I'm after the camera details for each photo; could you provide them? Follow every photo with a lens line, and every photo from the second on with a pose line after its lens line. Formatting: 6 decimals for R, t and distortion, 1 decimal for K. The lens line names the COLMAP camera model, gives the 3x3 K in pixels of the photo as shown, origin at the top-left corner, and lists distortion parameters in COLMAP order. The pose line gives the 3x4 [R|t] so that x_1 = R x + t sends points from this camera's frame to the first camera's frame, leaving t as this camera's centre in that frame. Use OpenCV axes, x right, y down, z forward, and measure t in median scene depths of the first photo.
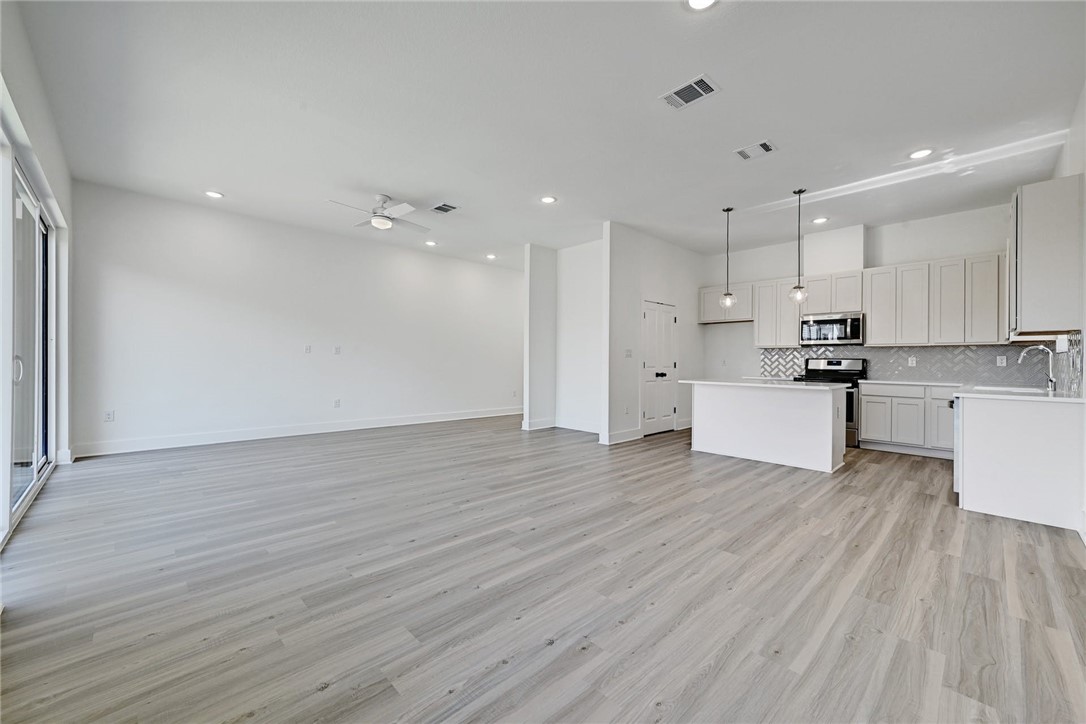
lens RADIAL K [[433.0, 0, 548.9], [0, 433.0, 361.0], [0, 0, 1]] dist [0.007979, -0.002060]
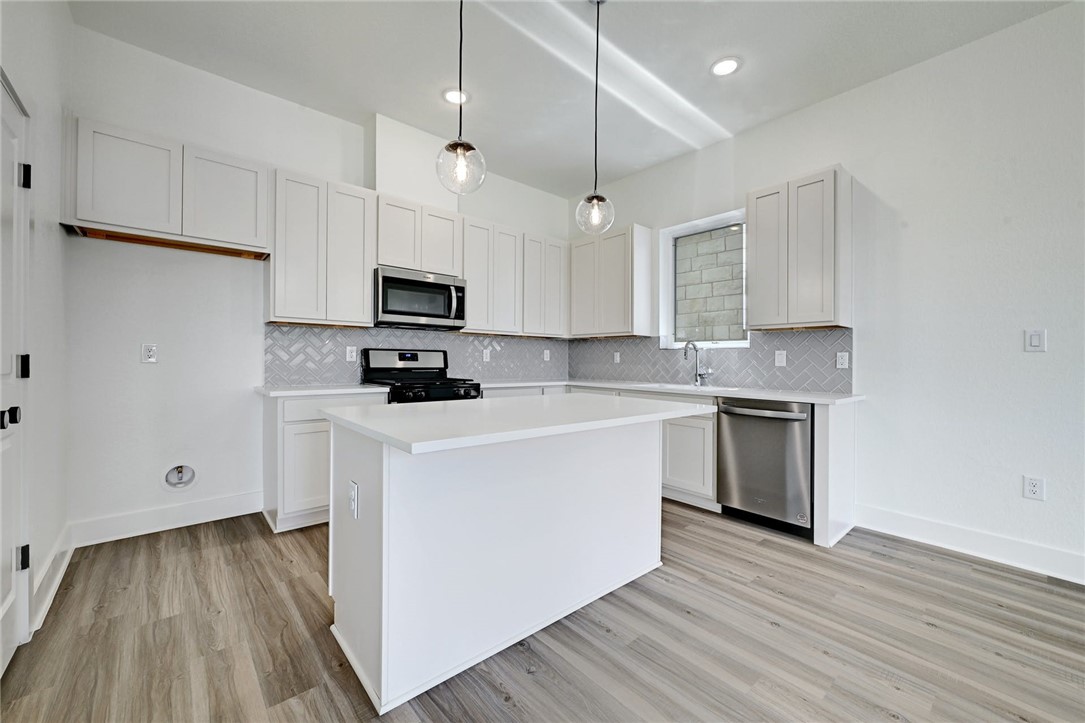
lens RADIAL K [[432.6, 0, 542.7], [0, 432.6, 357.3], [0, 0, 1]] dist [0.007979, -0.002060]
pose [[0.065856, -0.004574, 0.997819, 0.082469], [-0.011443, 0.999920, 0.005339, -0.000263], [-0.997764, -0.011770, 0.065798, 0.838696]]
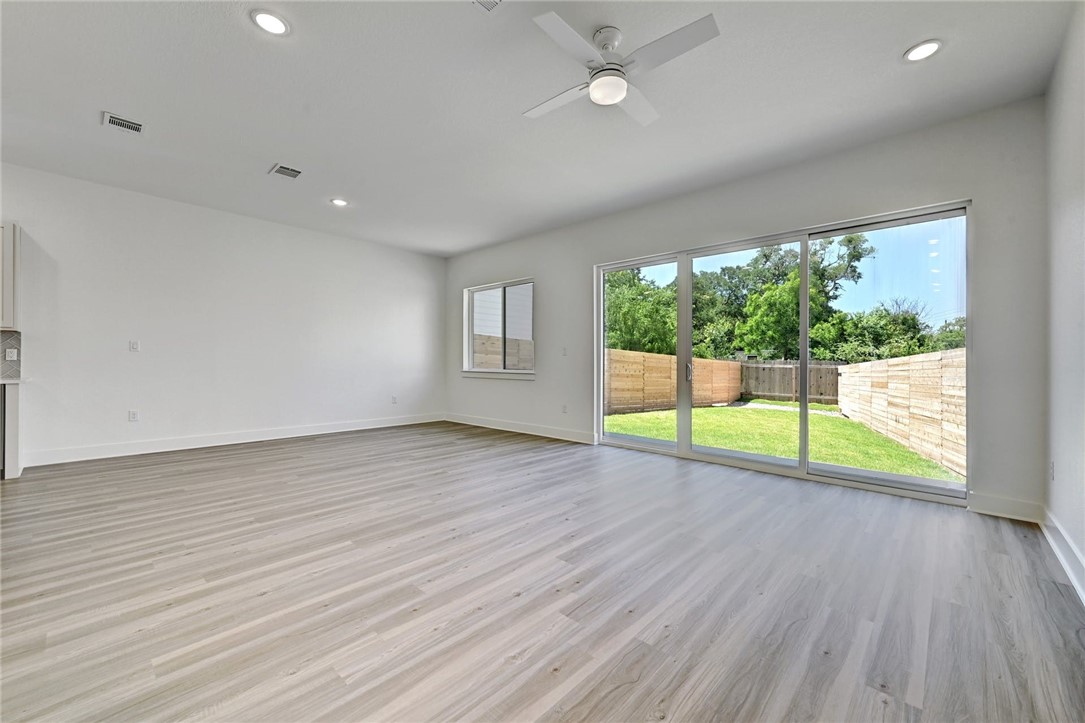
lens RADIAL K [[432.6, 0, 549.4], [0, 432.6, 351.5], [0, 0, 1]] dist [0.007979, -0.002060]
pose [[-0.998632, -0.018887, -0.048762, -0.257018], [-0.017751, 0.999563, -0.023643, -0.002016], [0.049187, -0.022745, -0.998531, 1.305031]]
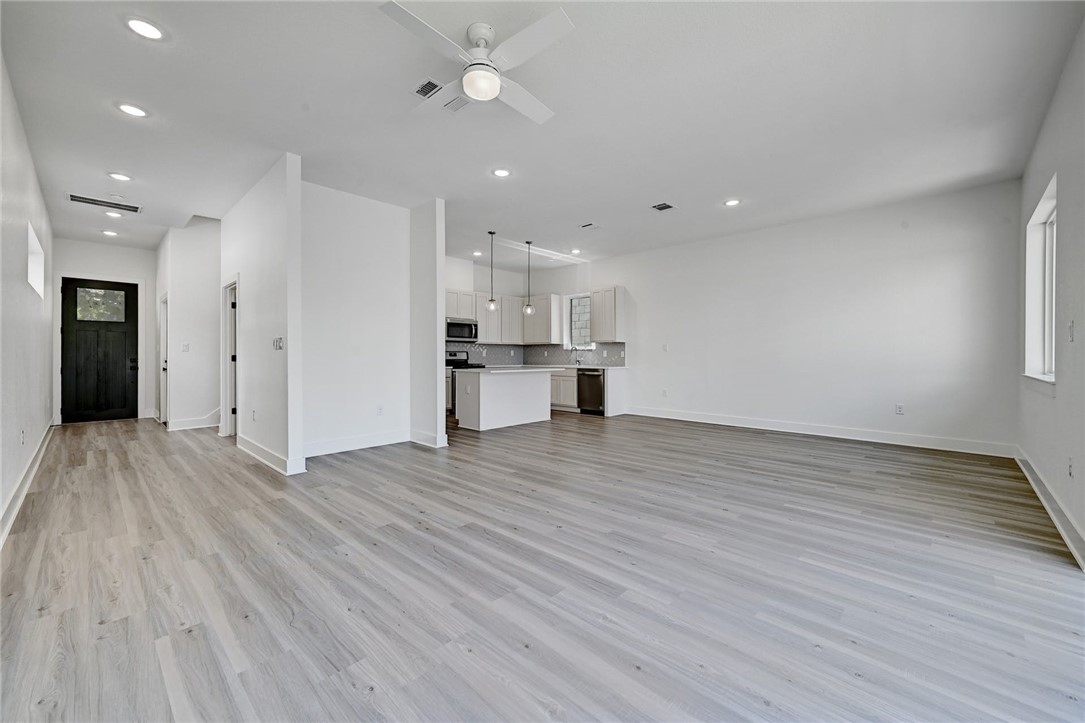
lens RADIAL K [[432.6, 0, 546.1], [0, 432.6, 355.0], [0, 0, 1]] dist [0.007979, -0.002060]
pose [[-0.040519, -0.008680, 0.999141, -0.777043], [-0.001412, 0.999962, 0.008630, -0.007023], [-0.999178, -0.001061, -0.040530, 0.821533]]
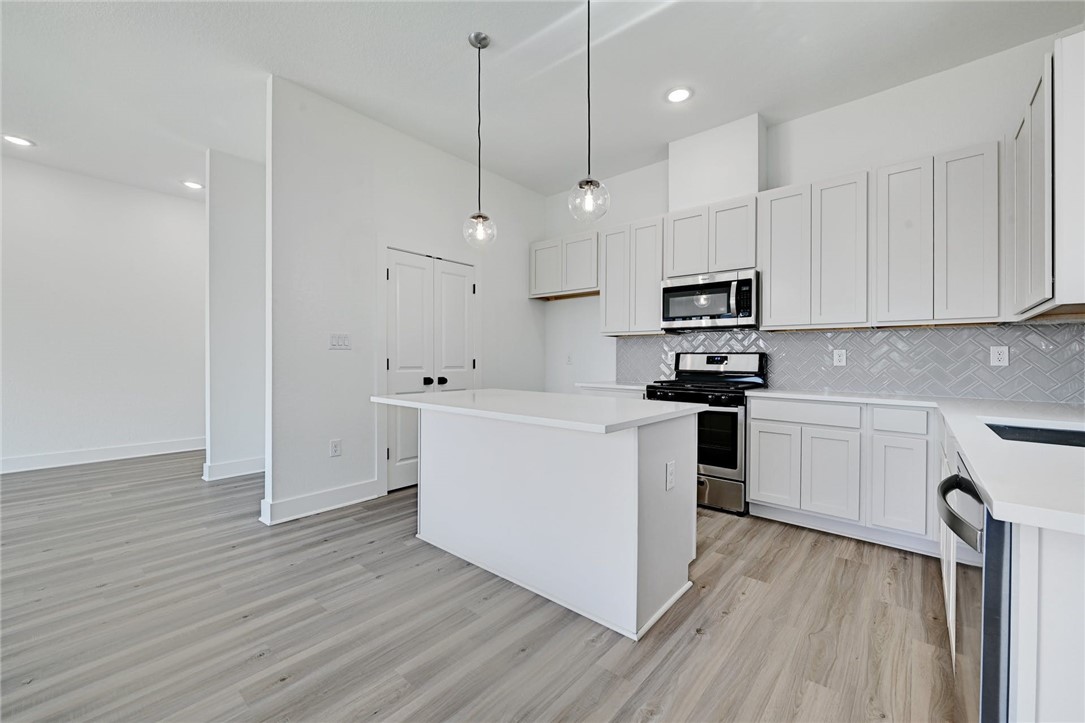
lens RADIAL K [[432.6, 0, 545.1], [0, 432.6, 360.2], [0, 0, 1]] dist [0.007979, -0.002060]
pose [[0.996244, -0.000484, 0.086594, 0.403665], [0.000473, 1.000000, 0.000142, 0.004916], [-0.086594, -0.000100, 0.996244, 0.469456]]
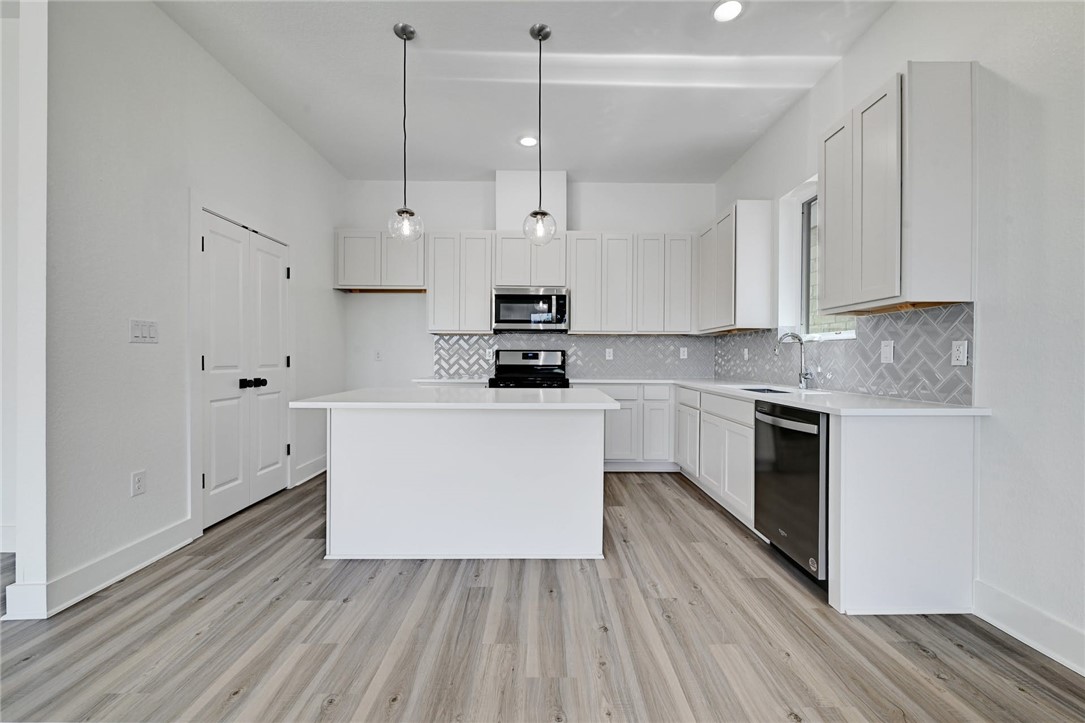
lens RADIAL K [[432.6, 0, 544.3], [0, 432.6, 355.8], [0, 0, 1]] dist [0.007979, -0.002060]
pose [[0.698000, -0.002982, 0.716091, 0.162189], [0.002273, 0.999996, 0.001949, 0.002787], [-0.716094, 0.000267, 0.698004, 0.510592]]
